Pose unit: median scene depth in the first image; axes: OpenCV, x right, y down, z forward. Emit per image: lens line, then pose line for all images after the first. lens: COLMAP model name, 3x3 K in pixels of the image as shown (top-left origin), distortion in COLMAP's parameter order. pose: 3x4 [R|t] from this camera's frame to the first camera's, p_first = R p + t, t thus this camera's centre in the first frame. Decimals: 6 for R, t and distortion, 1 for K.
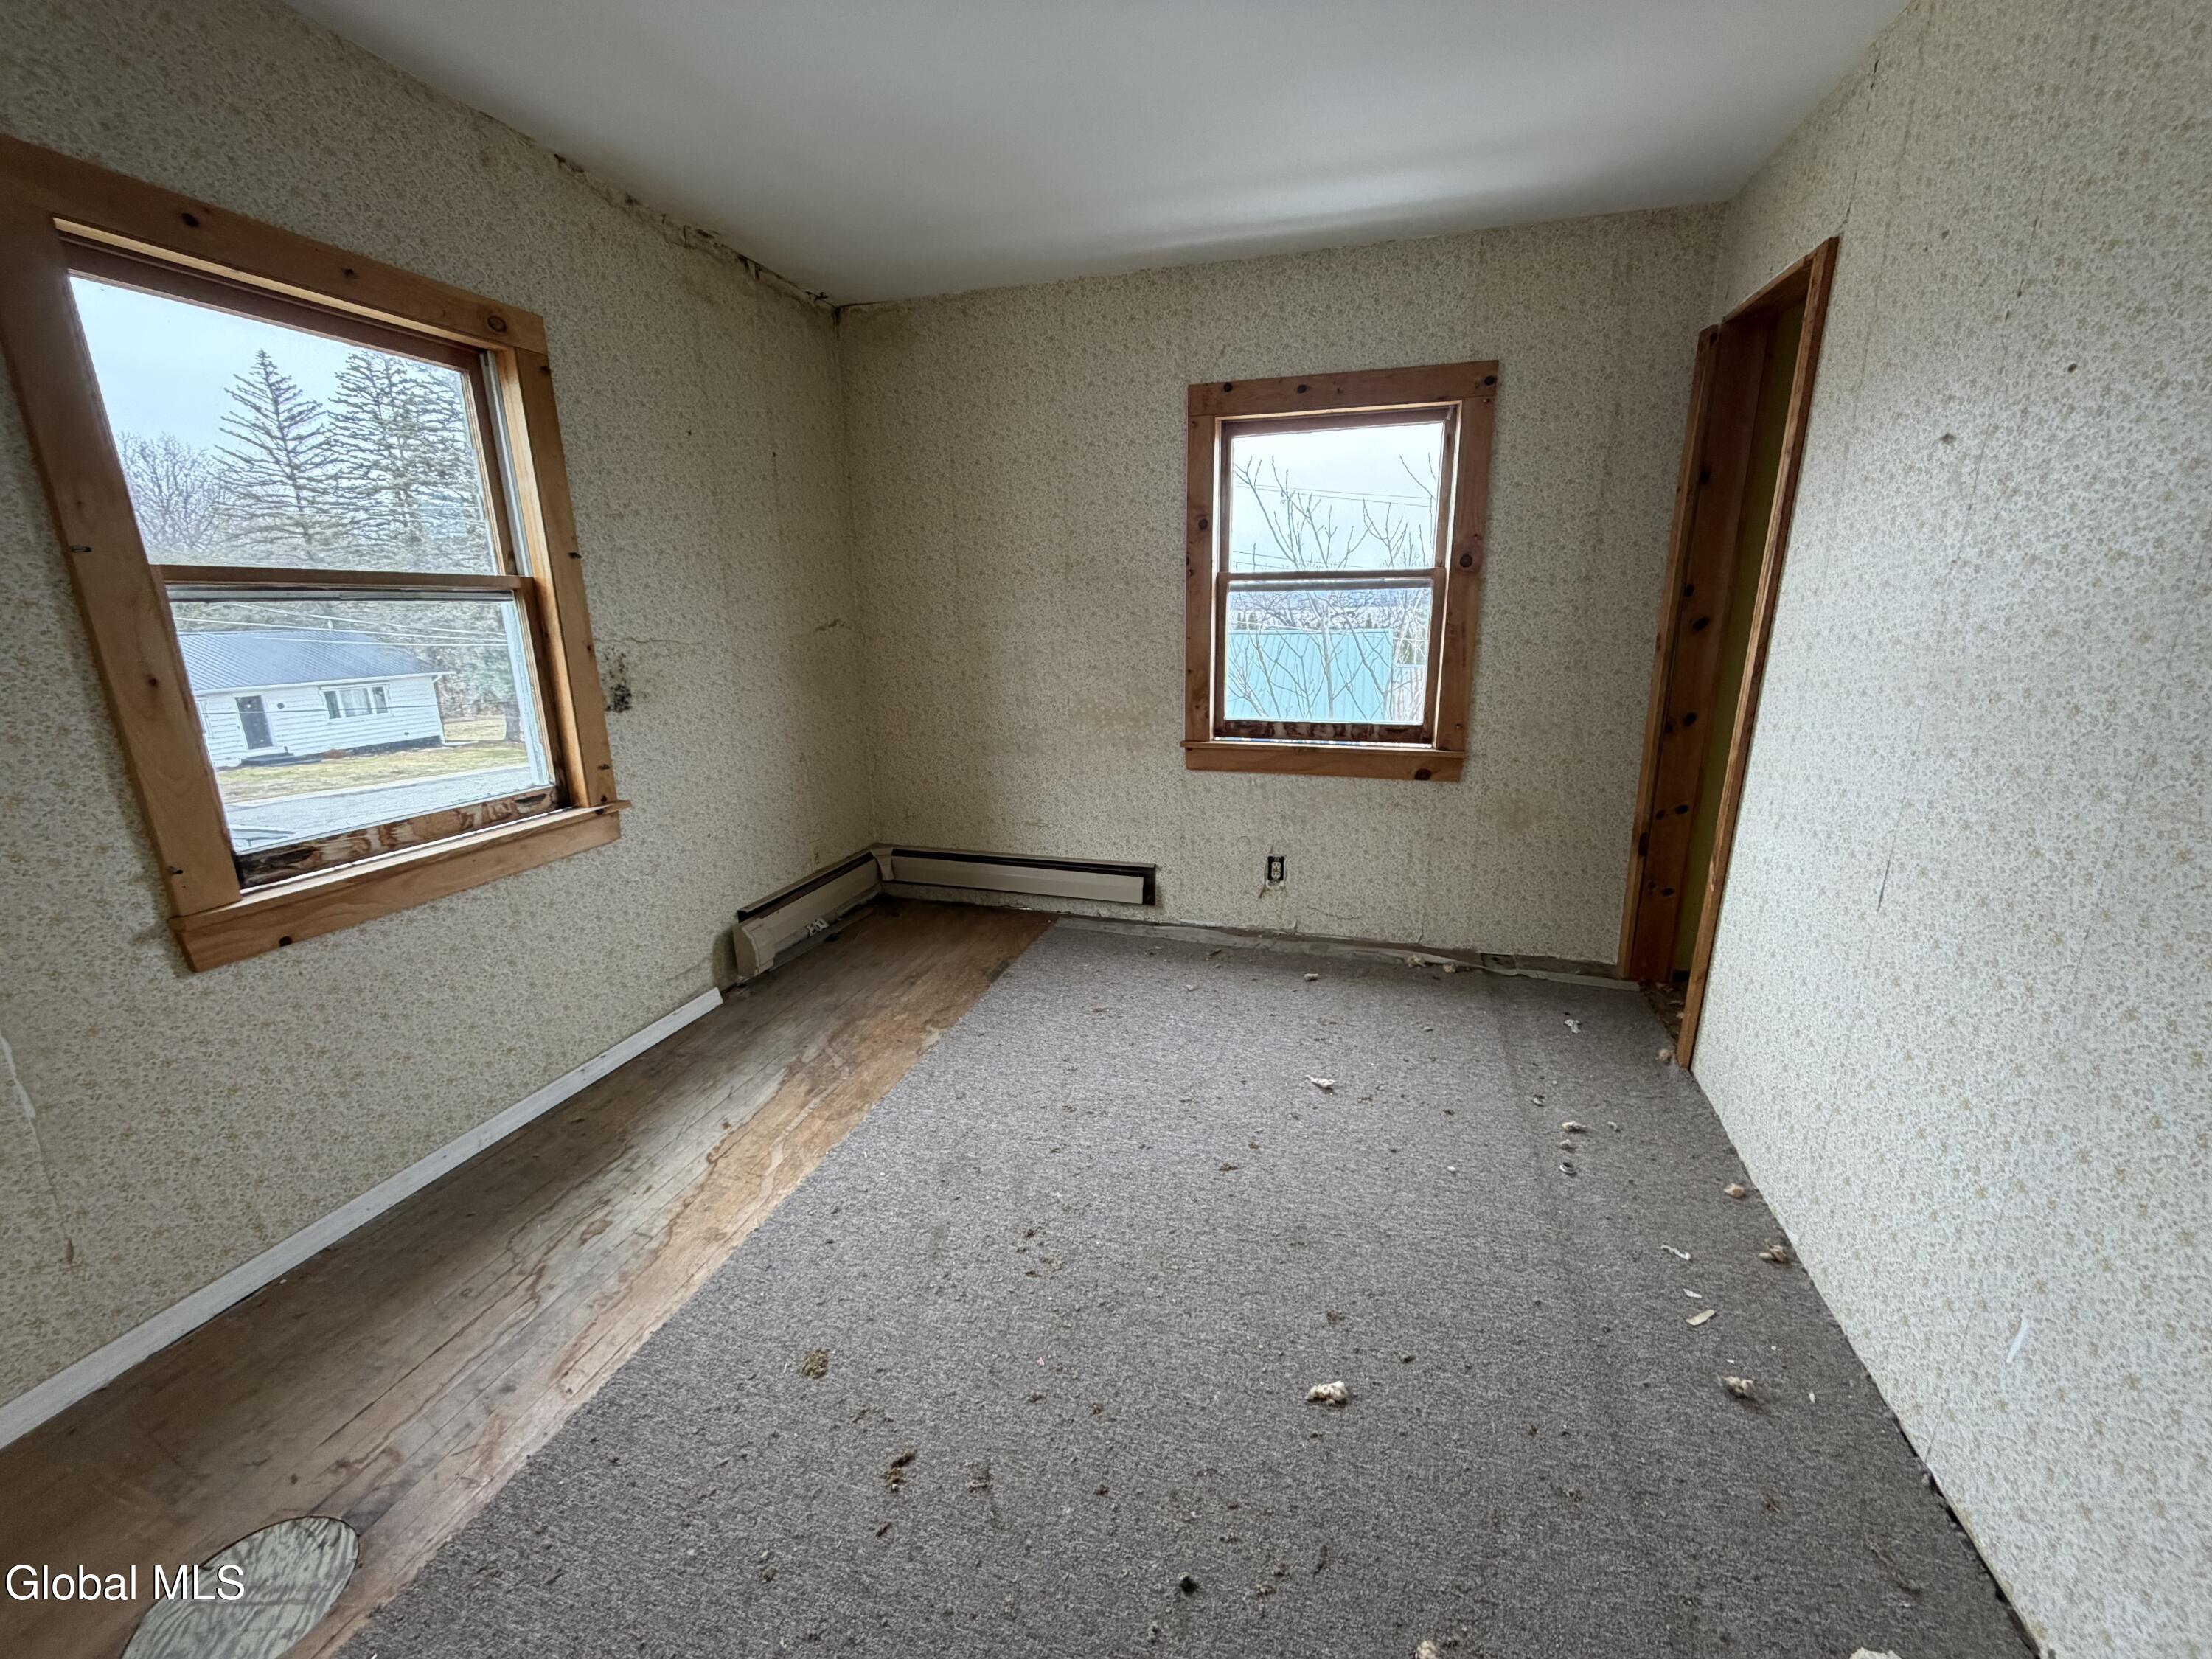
lens RADIAL K [[872.7, 0, 1106.0], [0, 872.7, 829.5], [0, 0, 1]] dist [0.000385, 0.000010]
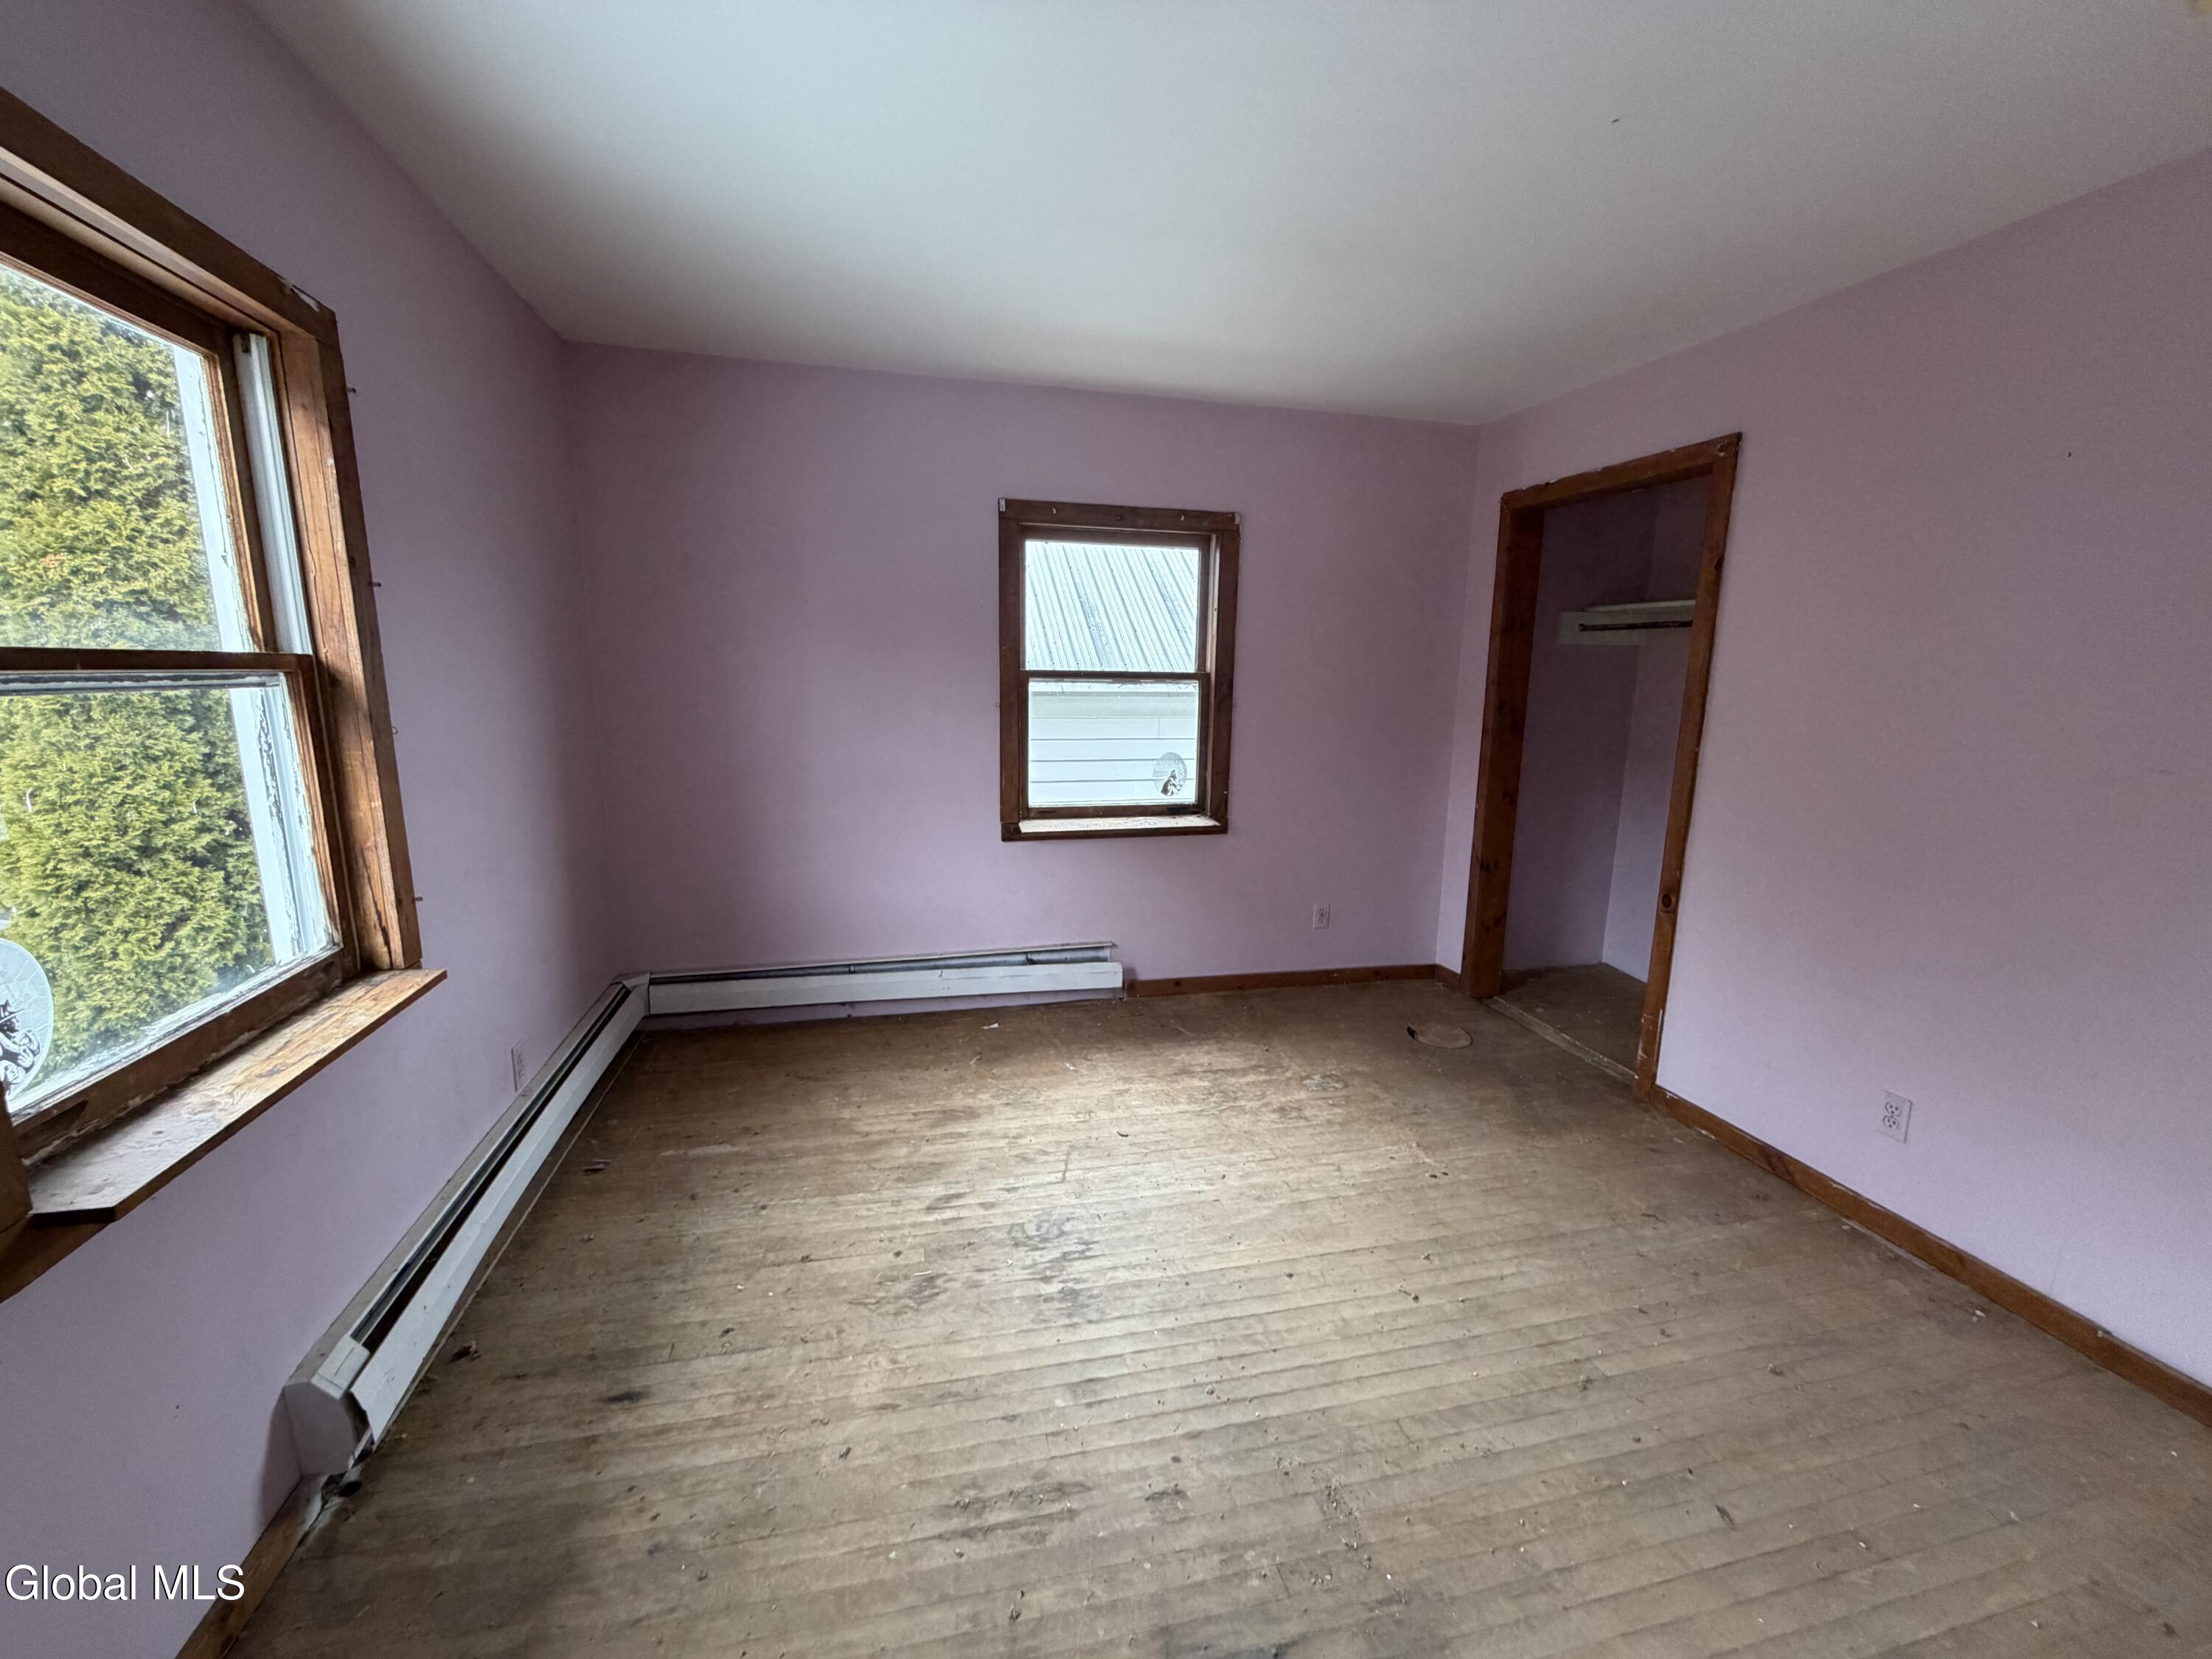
lens RADIAL K [[872.7, 0, 1106.0], [0, 872.7, 829.5], [0, 0, 1]] dist [0.000385, 0.000010]
pose [[0.866819, -0.061103, 0.494865, -0.338266], [0.107735, 0.991971, -0.066229, -0.019075], [-0.486845, 0.110723, 0.866443, 0.048203]]
